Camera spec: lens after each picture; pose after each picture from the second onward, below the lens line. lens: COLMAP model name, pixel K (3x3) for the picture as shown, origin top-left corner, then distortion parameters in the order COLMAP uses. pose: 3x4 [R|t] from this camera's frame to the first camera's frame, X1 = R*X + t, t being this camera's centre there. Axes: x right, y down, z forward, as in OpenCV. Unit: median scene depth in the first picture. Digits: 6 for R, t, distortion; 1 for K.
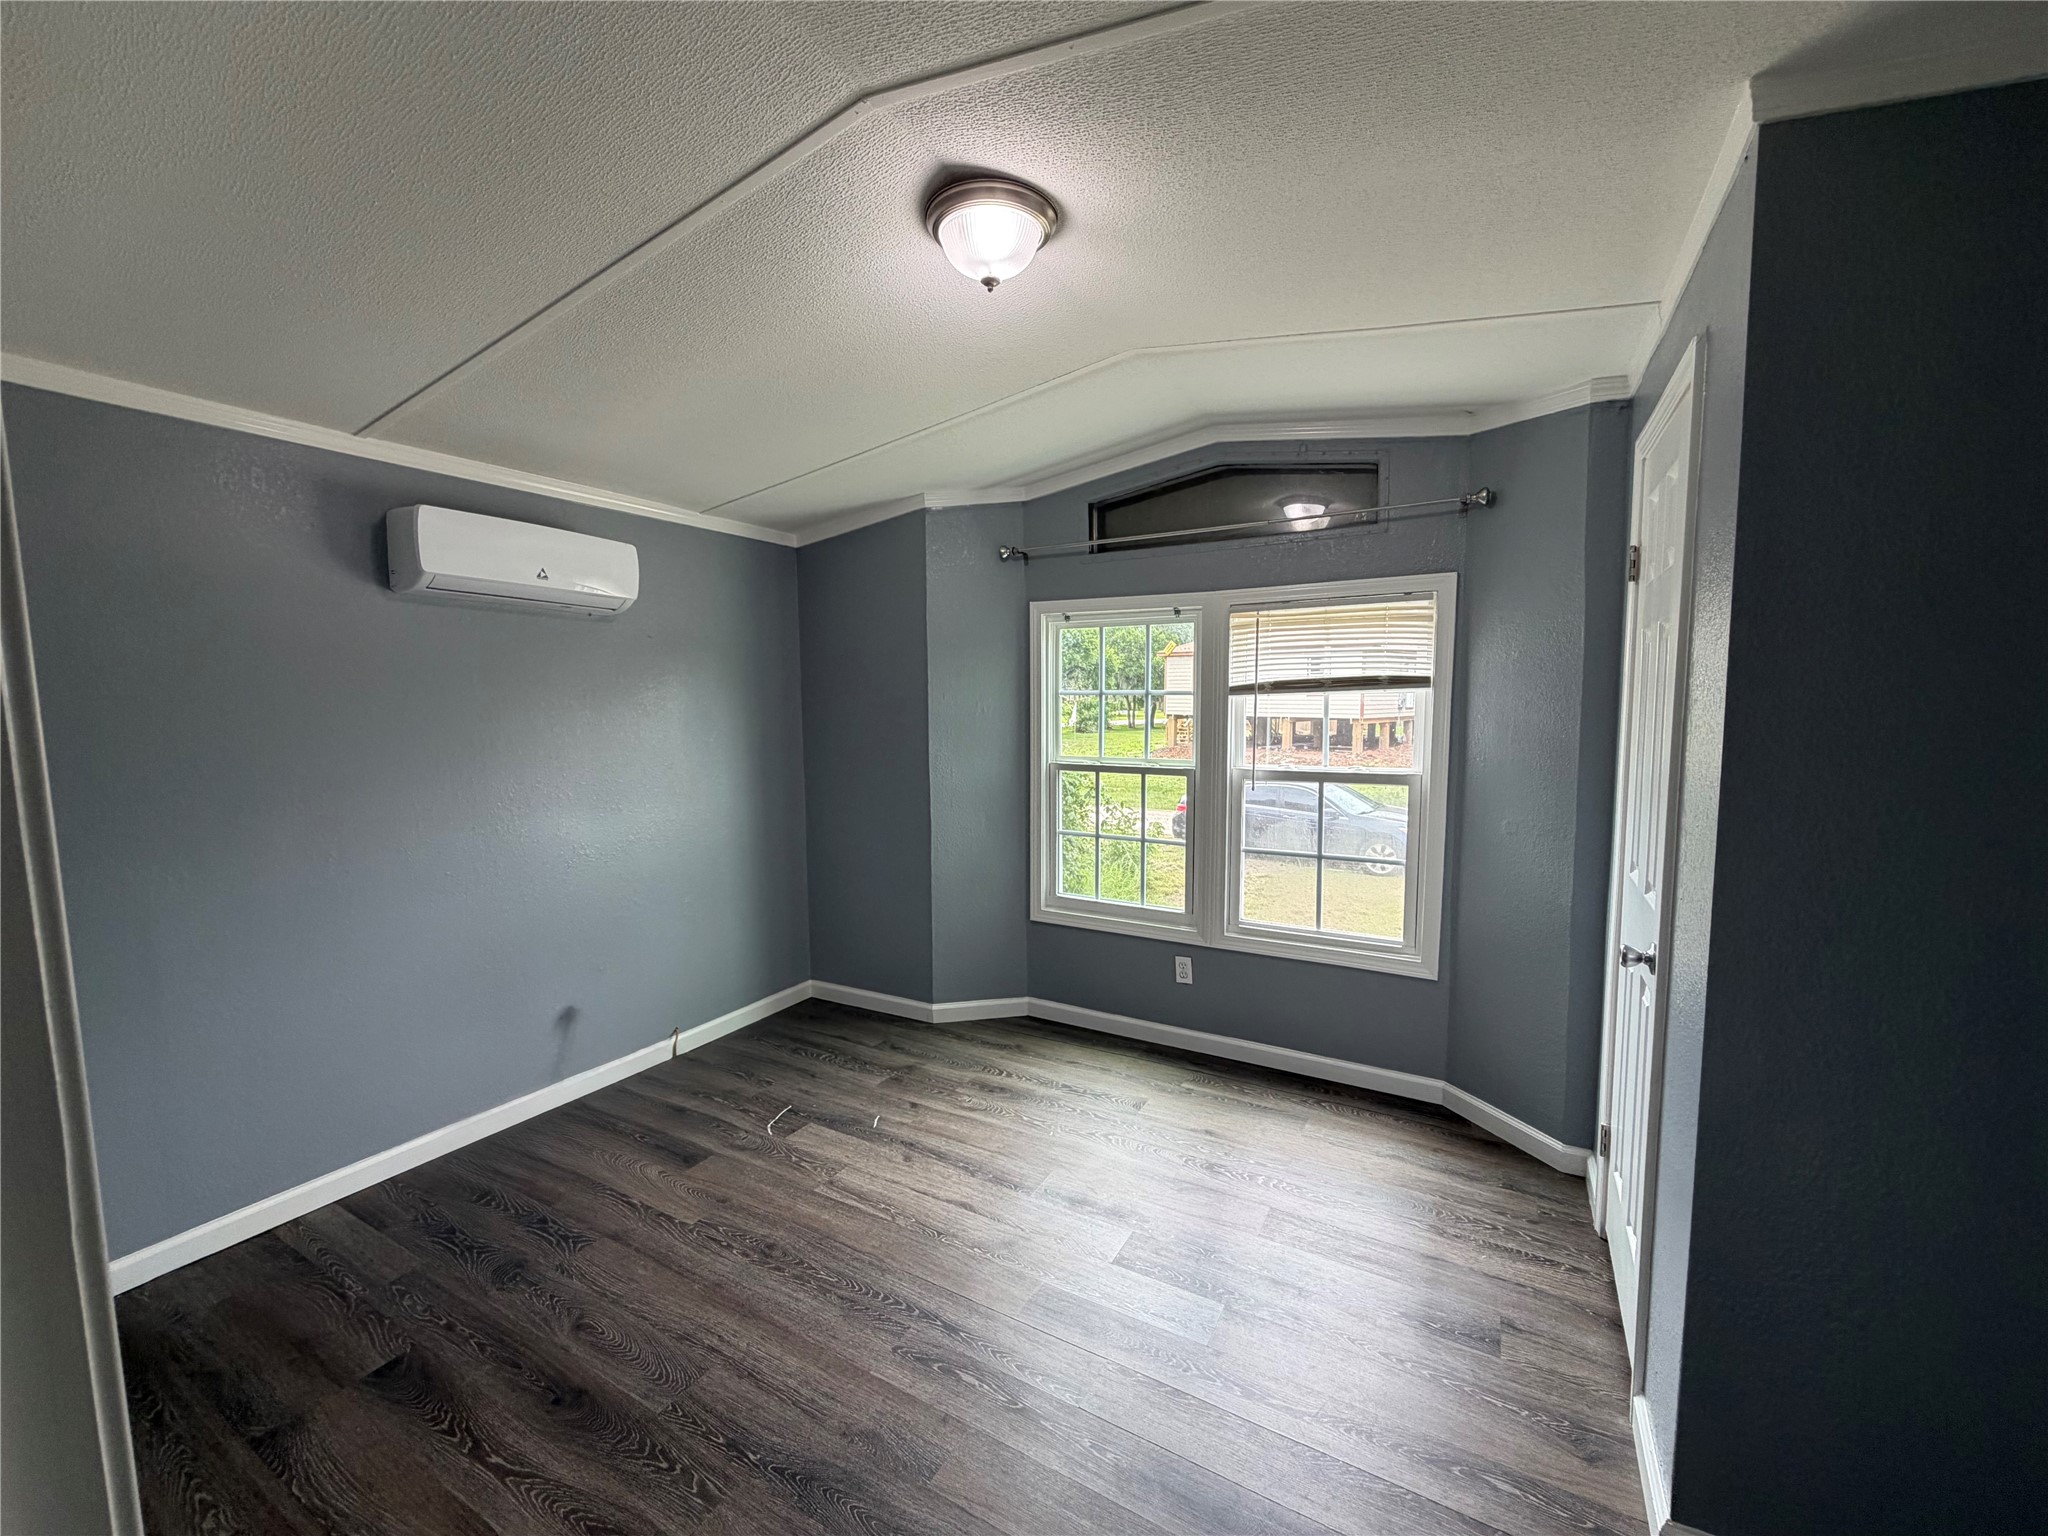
lens RADIAL K [[814.8, 0, 1020.5], [0, 814.8, 771.6], [0, 0, 1]] dist [-0.001503, 0.000155]
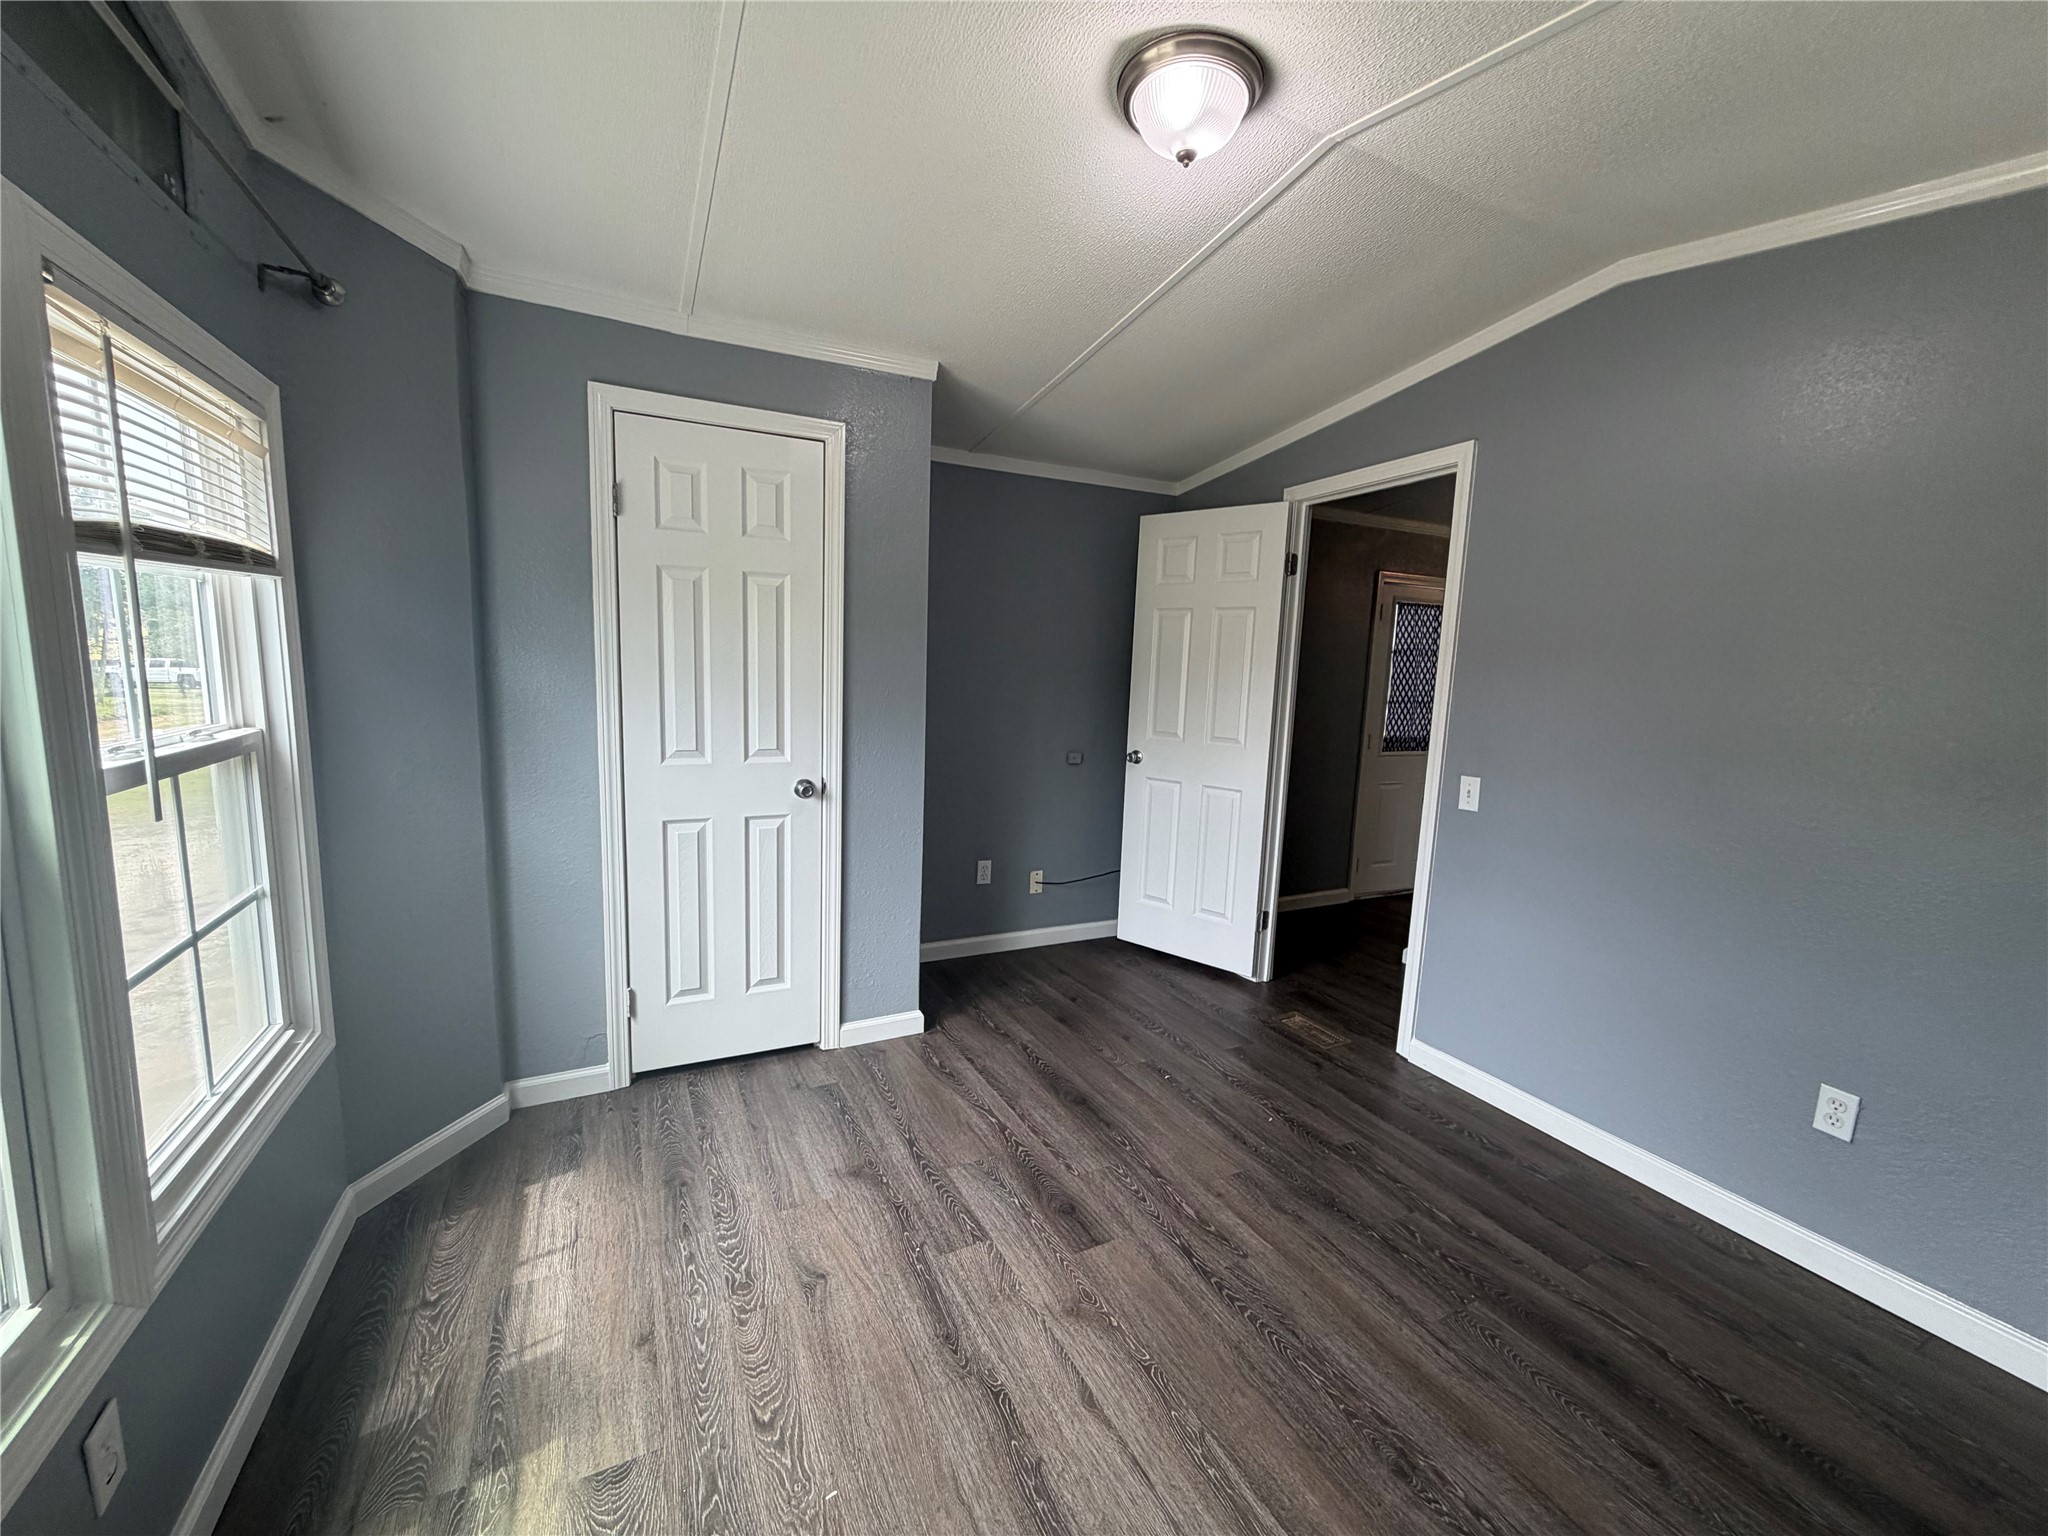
lens RADIAL K [[814.8, 0, 1020.5], [0, 814.8, 771.6], [0, 0, 1]] dist [-0.001503, 0.000155]
pose [[-0.834604, -0.090500, 0.543366, -0.389273], [0.026021, 0.978834, 0.202997, -0.103338], [-0.550236, 0.183561, -0.814583, 1.738388]]
